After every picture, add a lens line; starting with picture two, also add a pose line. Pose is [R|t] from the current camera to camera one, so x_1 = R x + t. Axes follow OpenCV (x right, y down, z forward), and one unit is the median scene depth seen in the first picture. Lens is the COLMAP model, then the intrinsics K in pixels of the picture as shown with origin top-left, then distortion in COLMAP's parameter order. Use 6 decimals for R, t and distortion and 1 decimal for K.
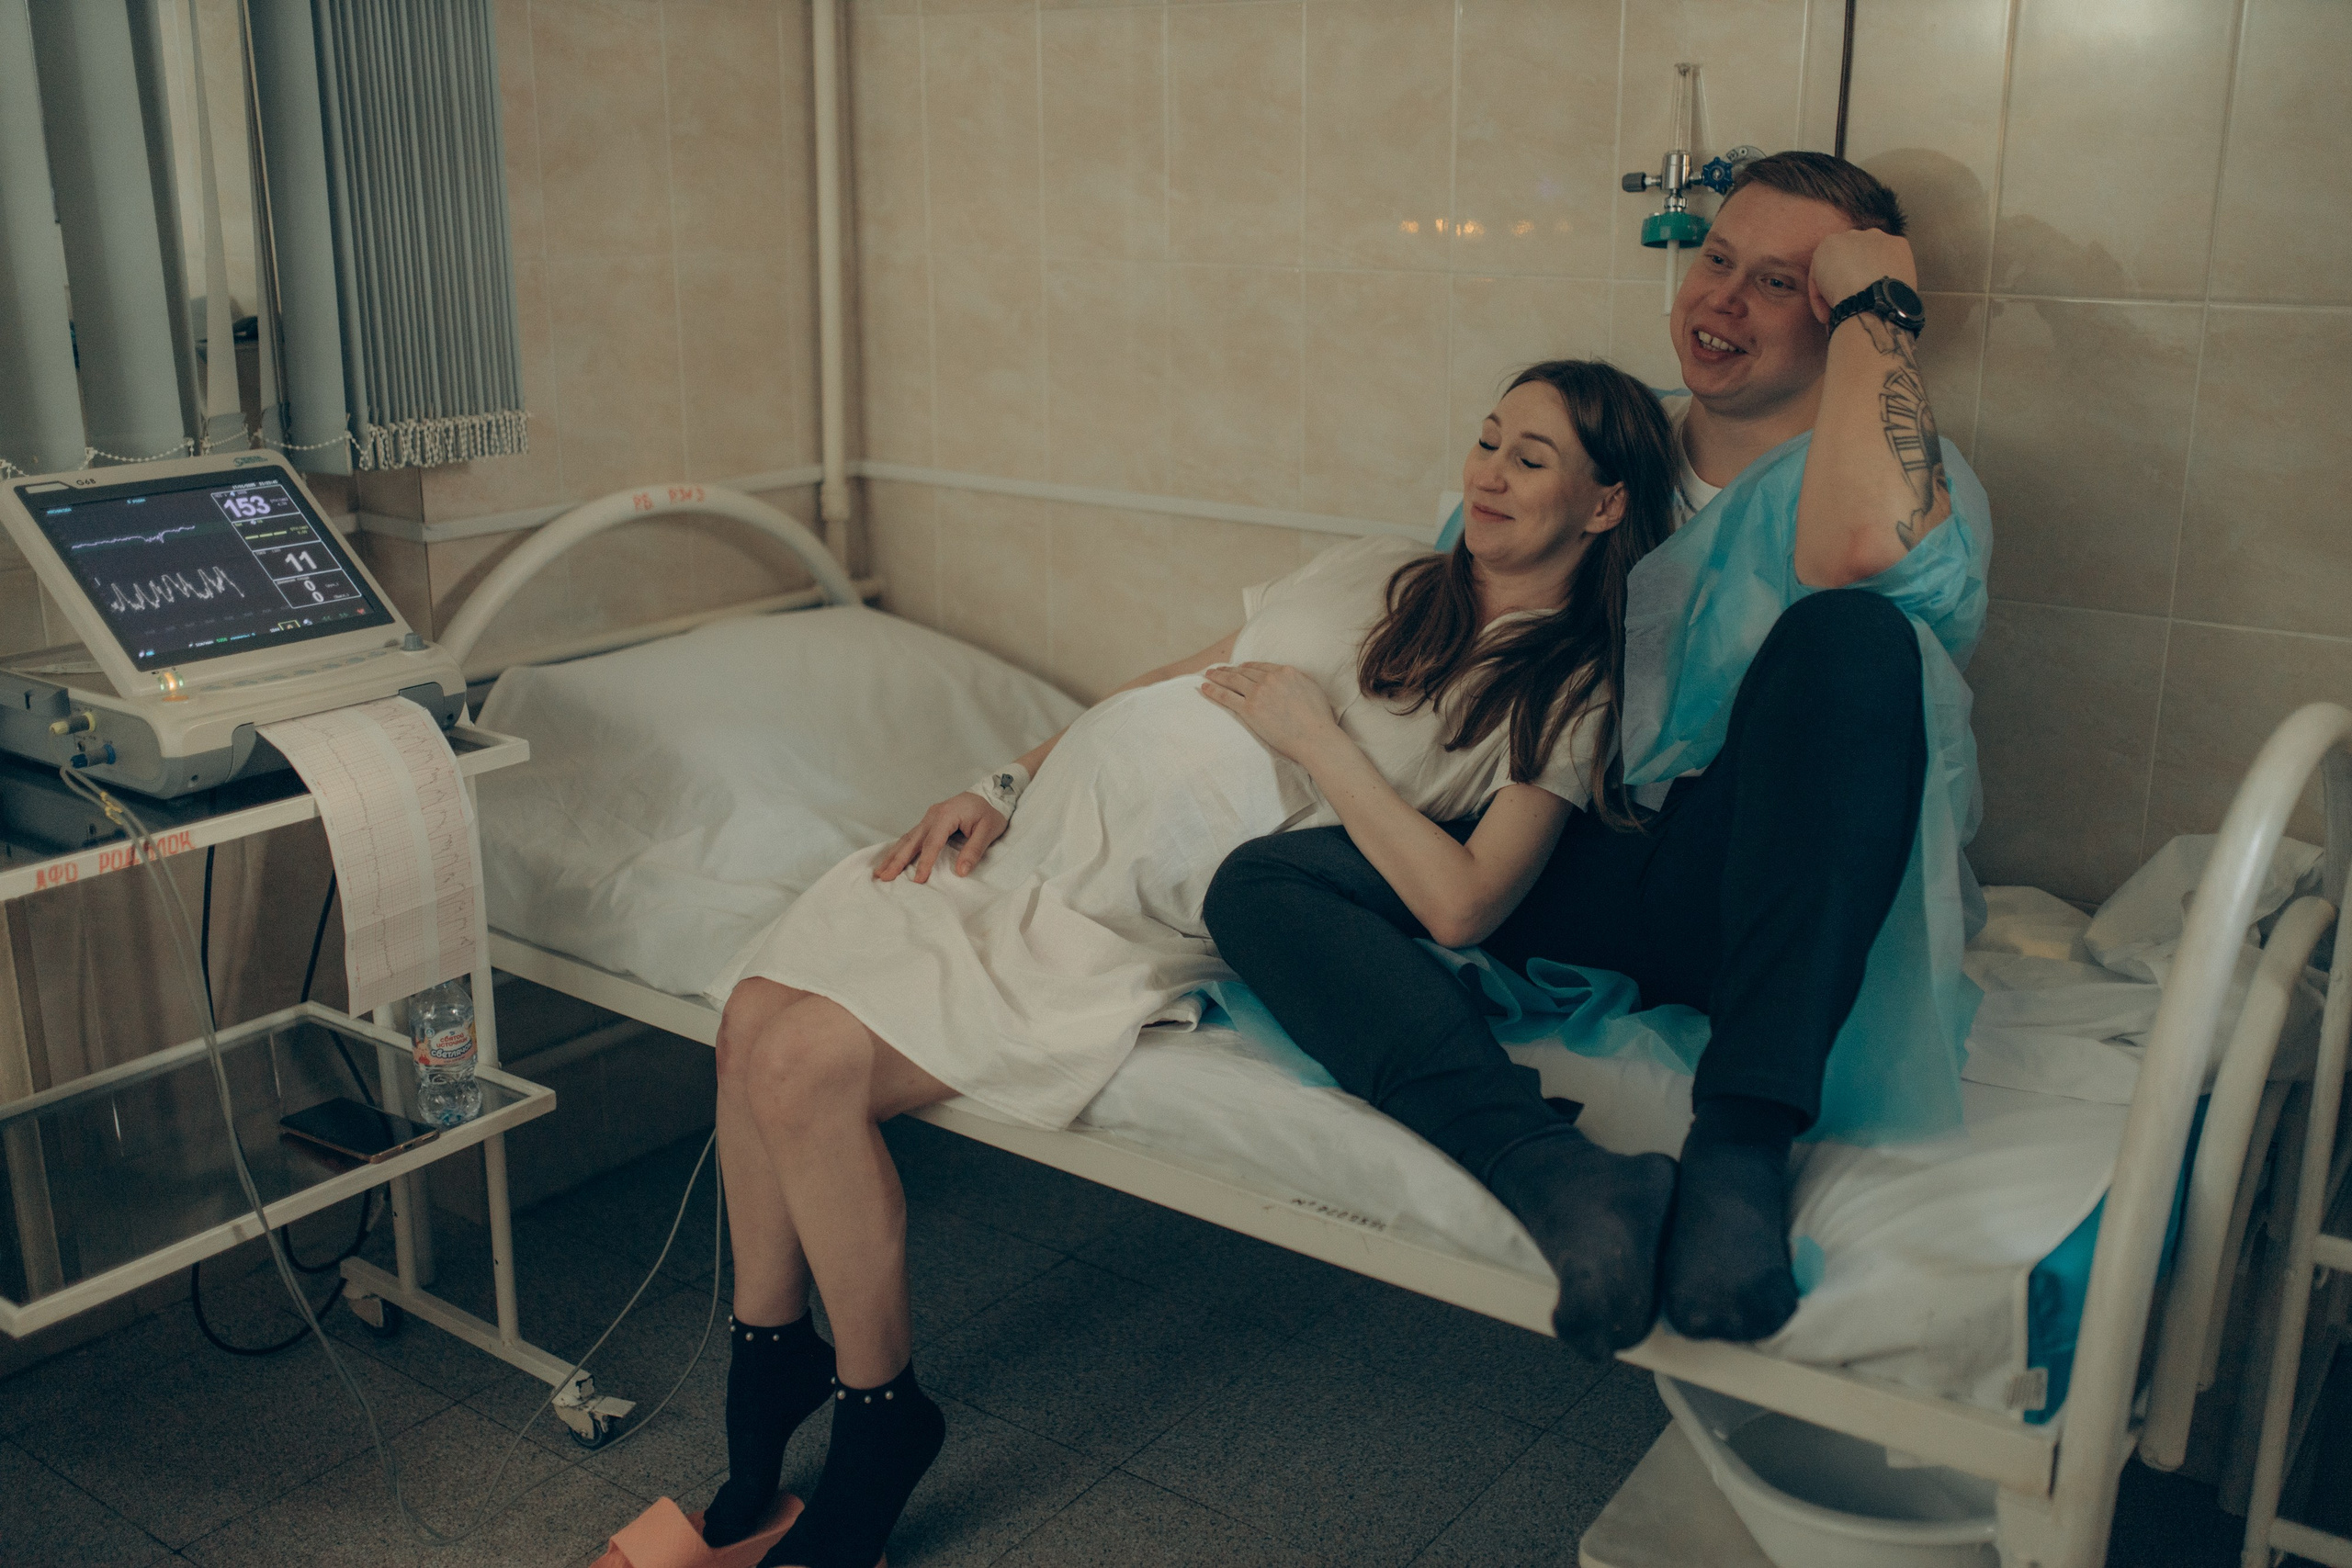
lens RADIAL K [[2245.2, 0, 1190.5], [0, 2245.2, 772.7], [0, 0, 1]] dist [0.019050, 0.000000]
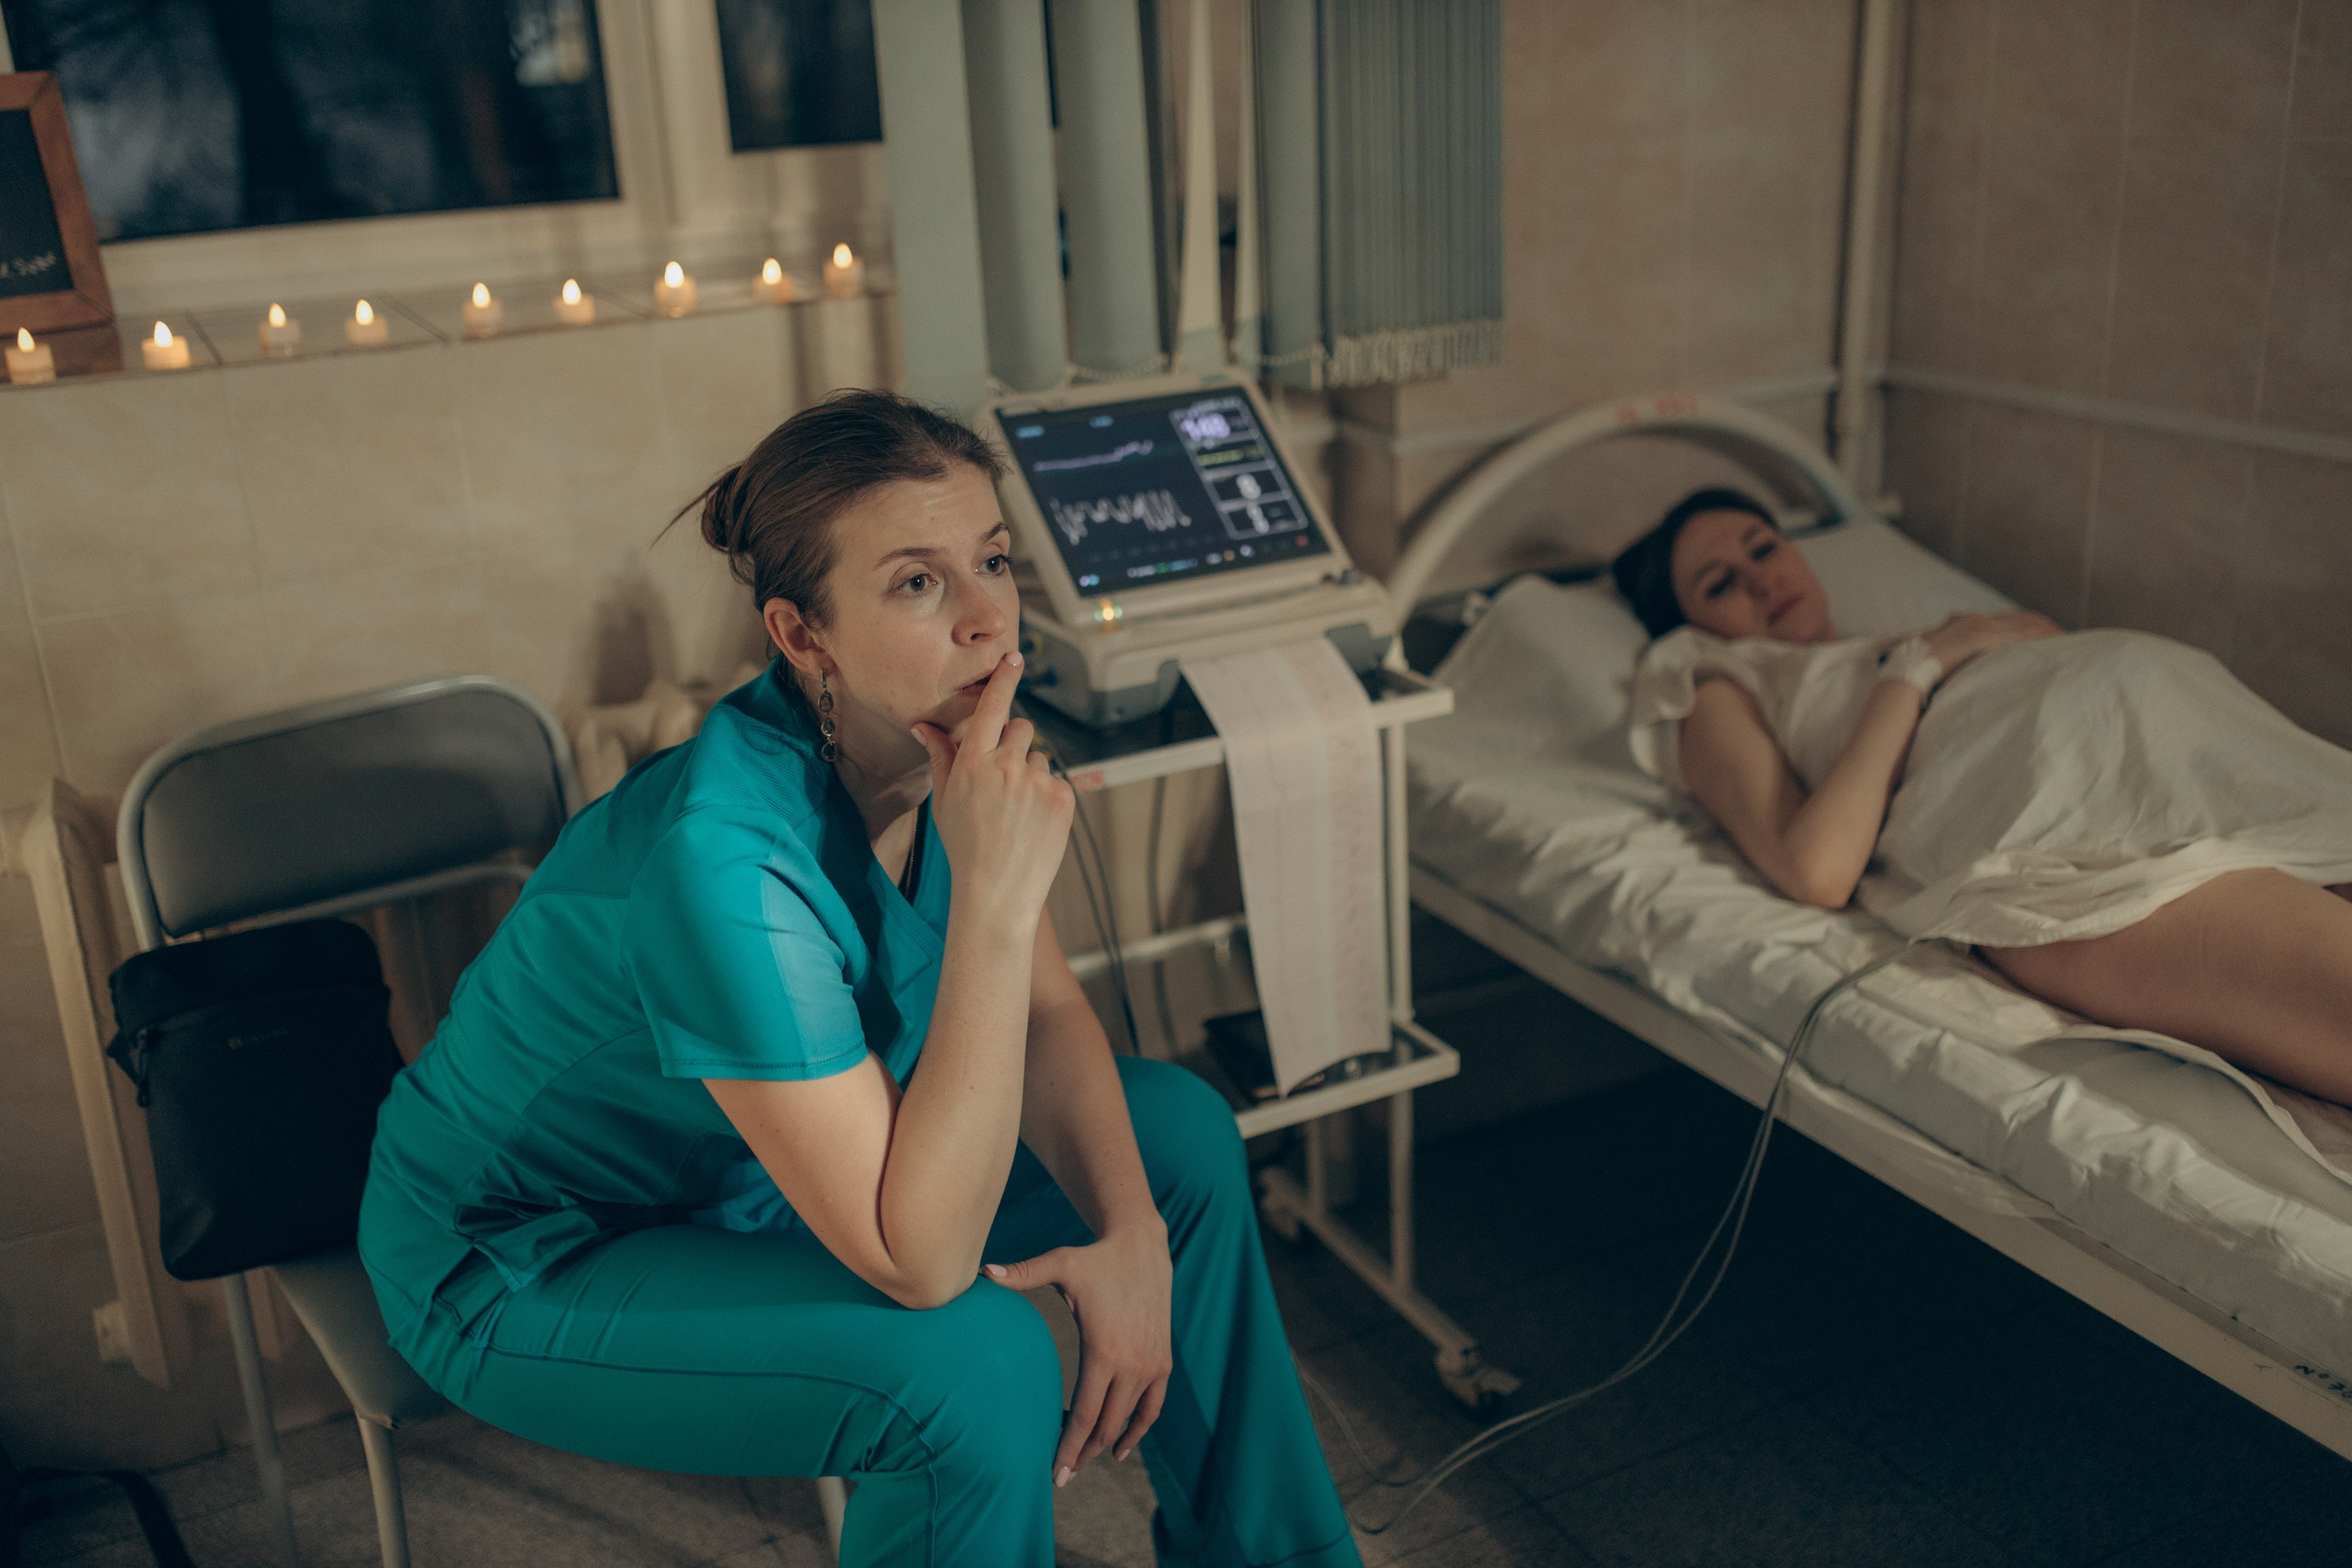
lens RADIAL K [[2245.2, 0, 1195.4], [0, 2245.2, 788.9], [0, 0, 1]] dist [0.019050, 0.000000]
pose [[0.893287, 0.102584, -0.437624, 0.022926], [-0.070504, 0.993535, 0.088981, -0.048304], [0.443923, -0.048632, 0.894744, 0.112472]]
